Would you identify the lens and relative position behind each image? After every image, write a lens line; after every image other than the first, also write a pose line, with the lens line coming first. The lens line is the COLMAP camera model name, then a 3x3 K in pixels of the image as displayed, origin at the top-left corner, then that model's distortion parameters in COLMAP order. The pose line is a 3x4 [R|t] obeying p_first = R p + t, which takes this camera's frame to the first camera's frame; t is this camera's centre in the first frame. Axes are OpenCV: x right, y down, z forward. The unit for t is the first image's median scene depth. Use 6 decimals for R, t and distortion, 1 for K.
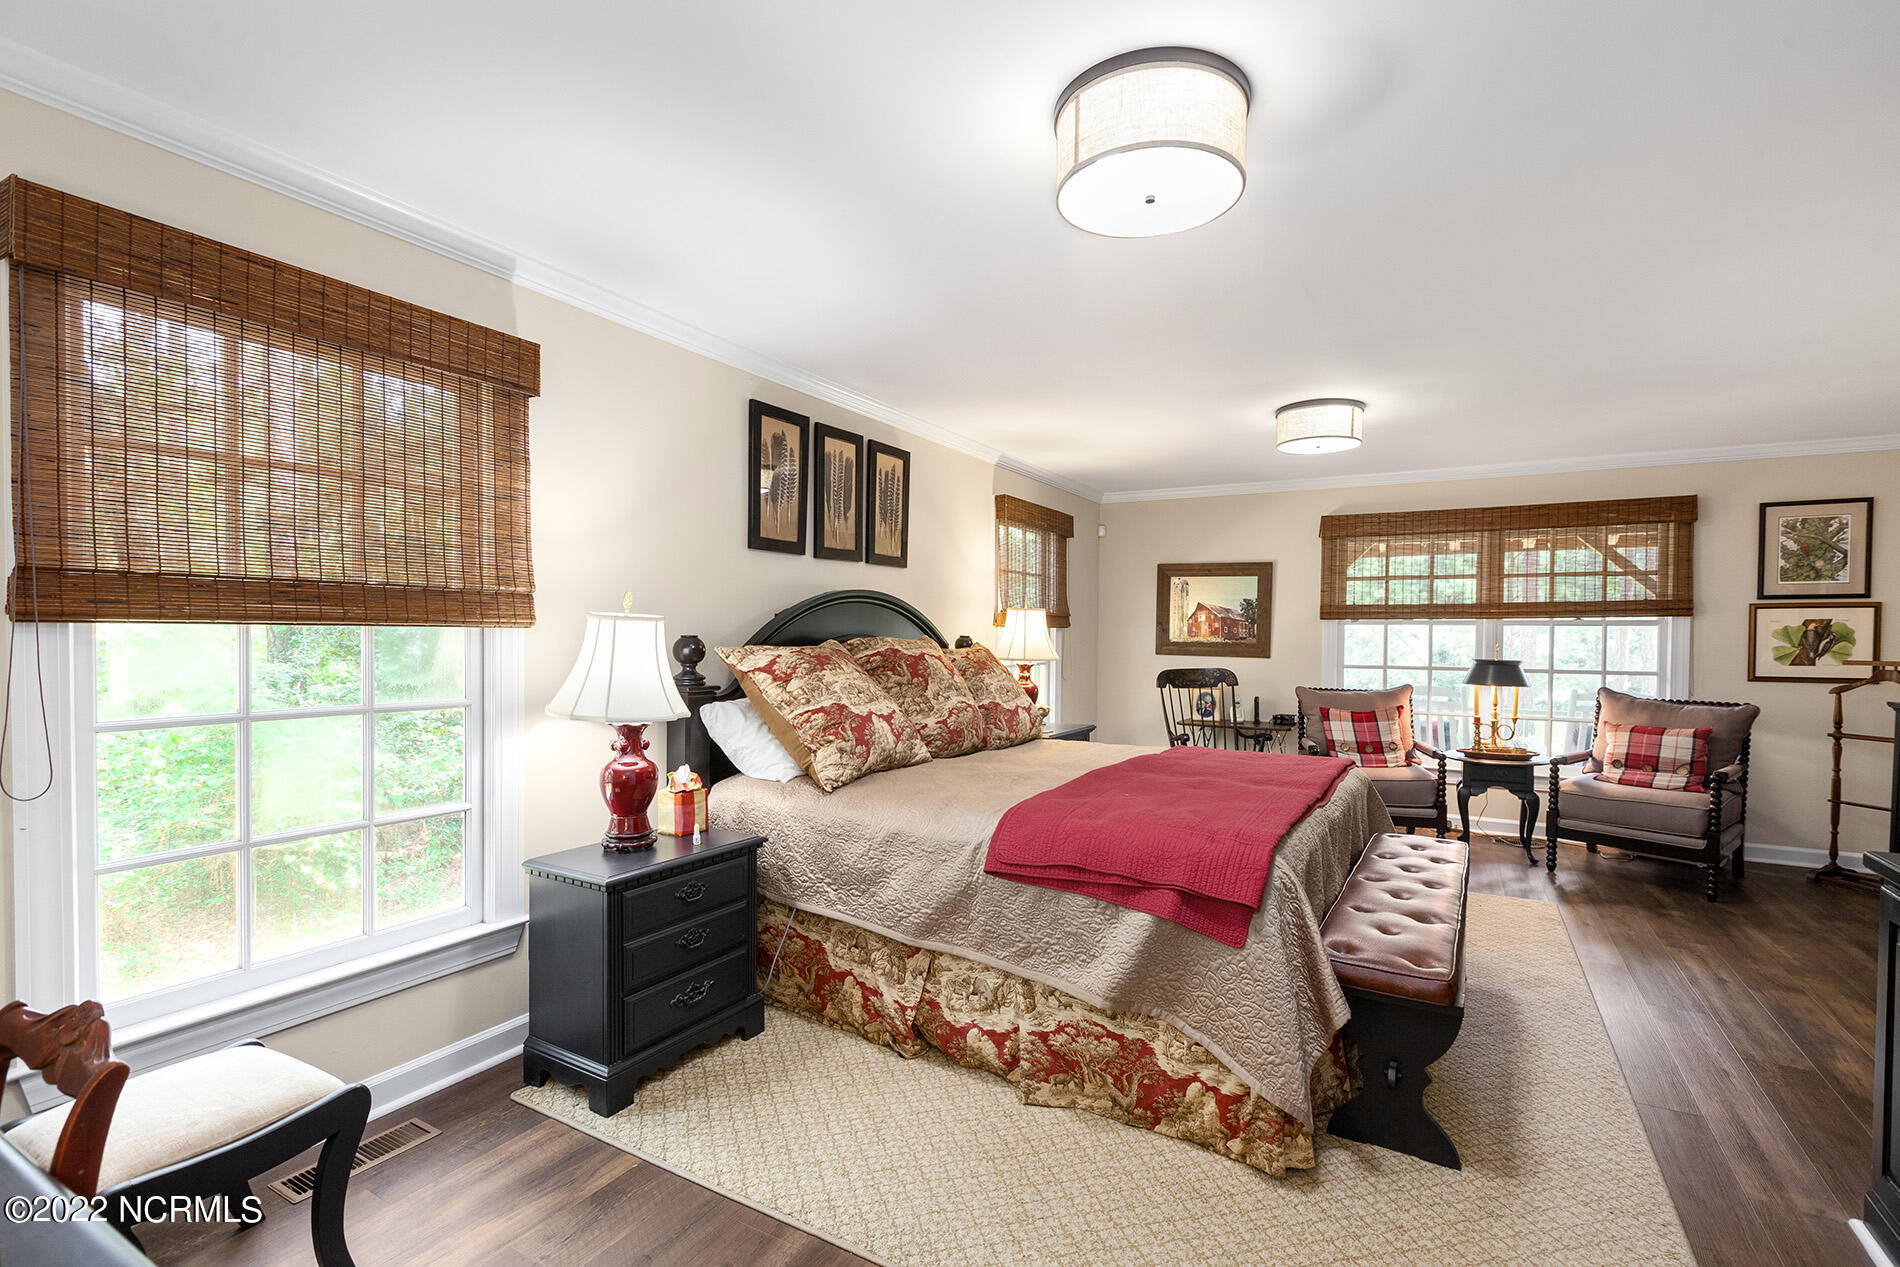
lens RADIAL K [[849.9, 0, 959.2], [0, 849.9, 646.7], [0, 0, 1]] dist [-0.001330, -0.000164]
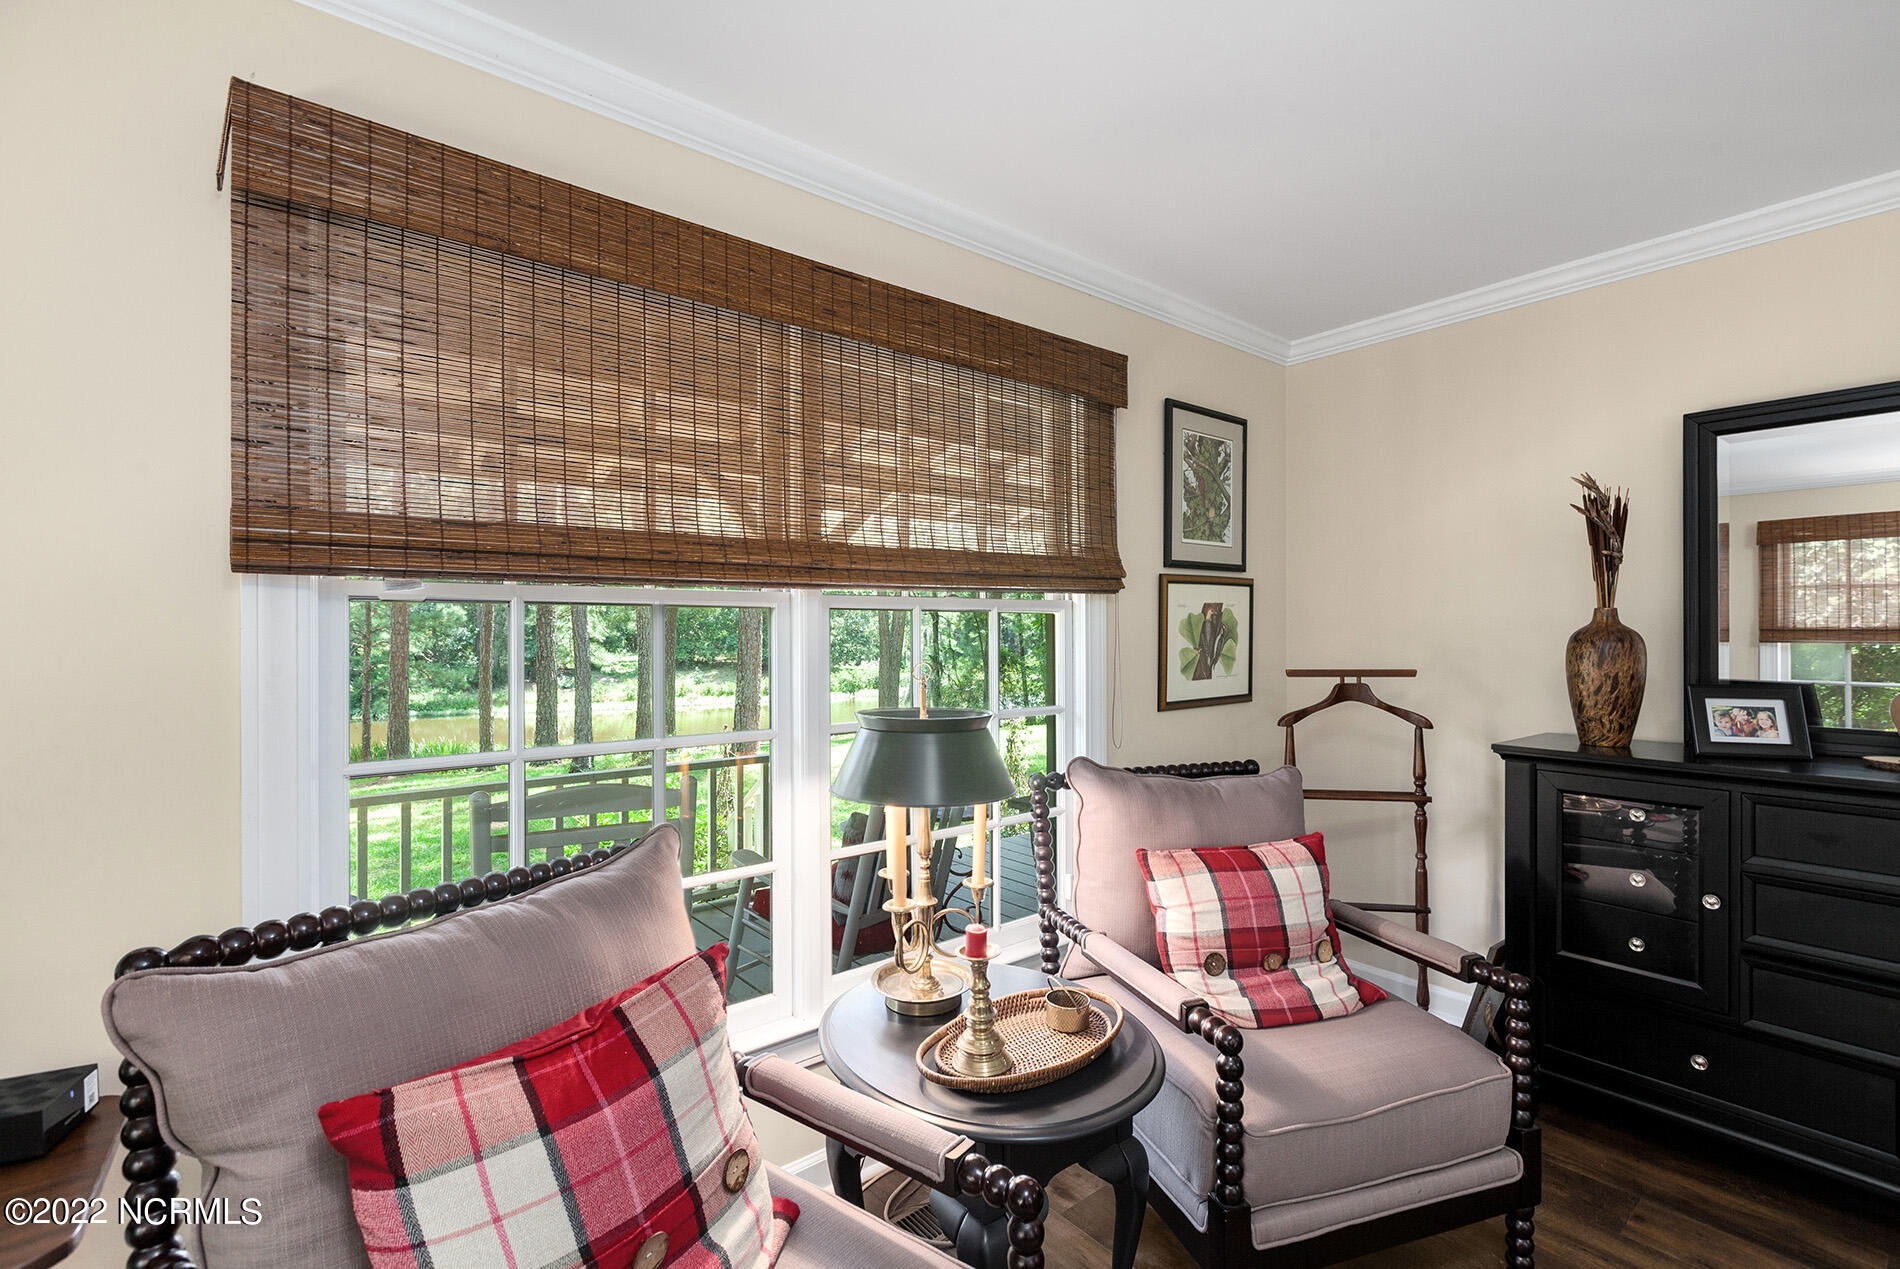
lens RADIAL K [[849.9, 0, 957.2], [0, 849.9, 636.6], [0, 0, 1]] dist [-0.001330, -0.000164]
pose [[0.364545, -0.012160, 0.931106, 0.346346], [0.023207, 0.999723, 0.003971, -0.014028], [-0.930896, 0.020160, 0.364726, 0.893139]]
